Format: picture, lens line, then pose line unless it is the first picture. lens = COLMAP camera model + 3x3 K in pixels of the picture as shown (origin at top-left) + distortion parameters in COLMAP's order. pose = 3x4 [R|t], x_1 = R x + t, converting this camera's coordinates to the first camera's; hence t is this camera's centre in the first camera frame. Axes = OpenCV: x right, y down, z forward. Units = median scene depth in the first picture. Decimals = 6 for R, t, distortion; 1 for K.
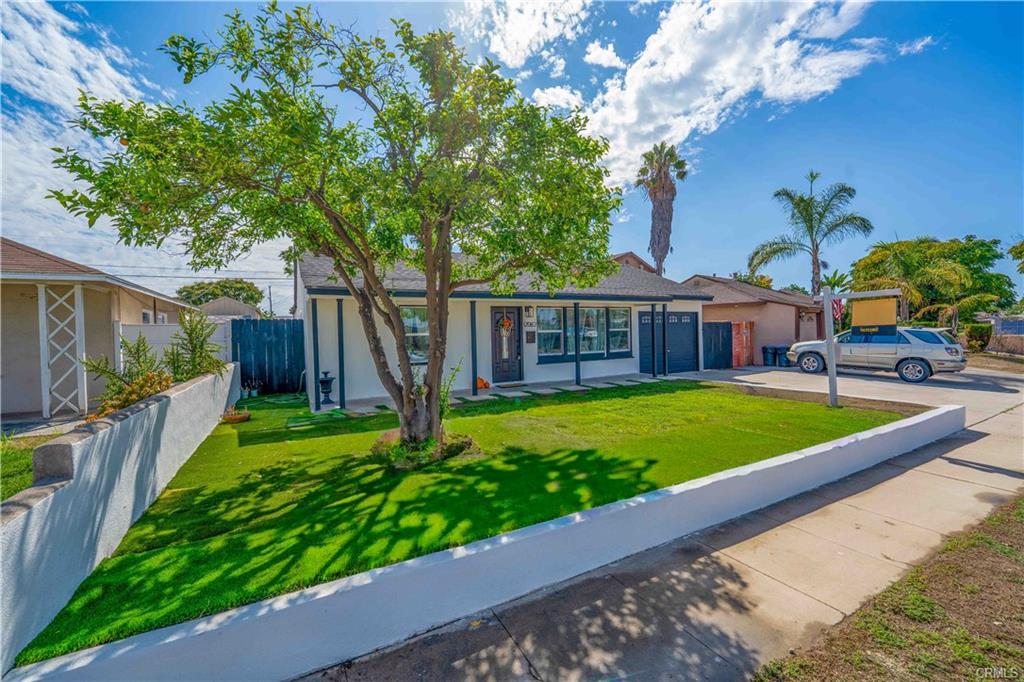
lens RADIAL K [[418.1, 0, 512.0], [0, 418.1, 341.0], [0, 0, 1]] dist [-0.000633, 0.000877]
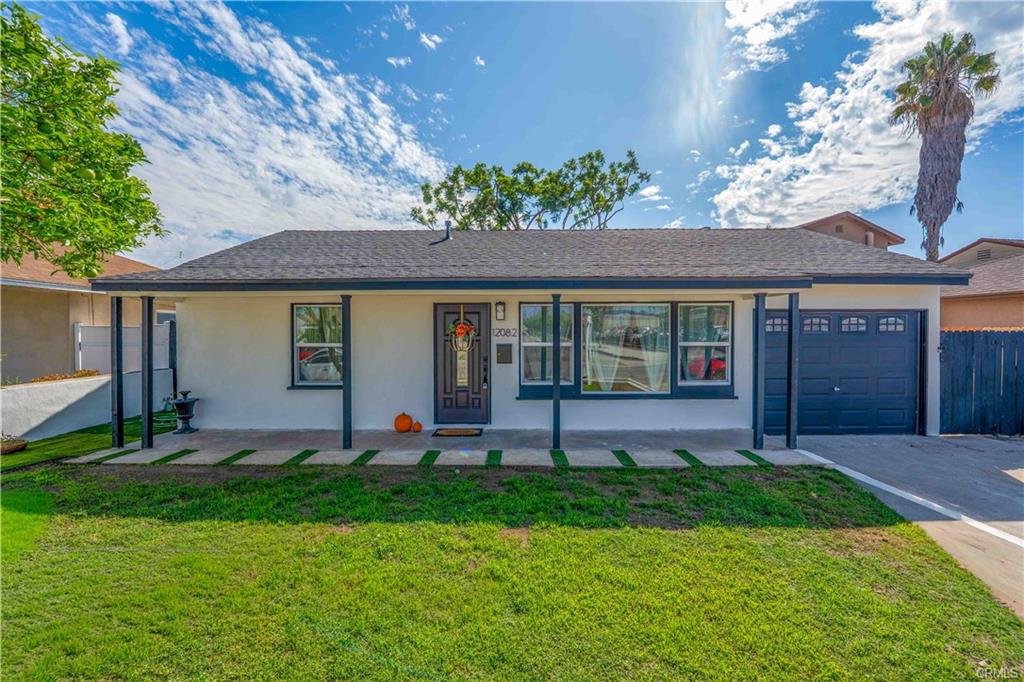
lens RADIAL K [[429.1, 0, 492.2], [0, 429.1, 341.3], [0, 0, 1]] dist [-0.012651, -0.000722]
pose [[0.869633, 0.029444, -0.492820, 0.327594], [-0.028152, 0.999553, 0.010043, -0.031850], [0.492896, 0.005140, 0.870073, 0.446402]]
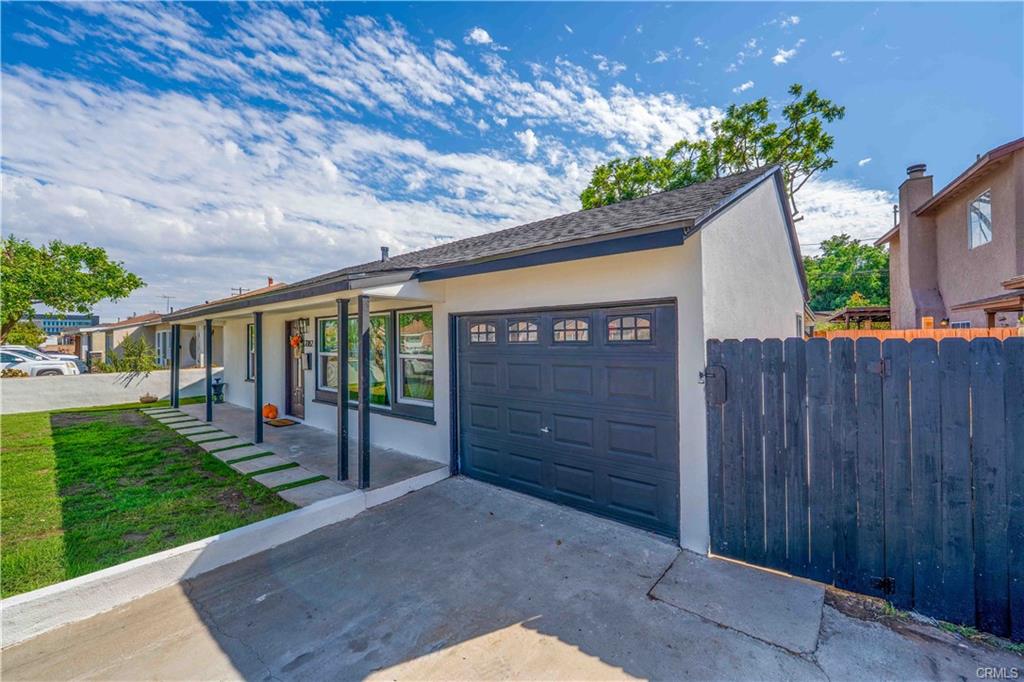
lens RADIAL K [[404.5, 0, 565.9], [0, 404.5, 341.1], [0, 0, 1]] dist [-0.011307, -0.000072]
pose [[0.377310, 0.026355, -0.925712, 0.812426], [-0.012984, 0.999647, 0.023168, -0.063366], [0.925996, 0.003278, 0.377519, 1.100068]]
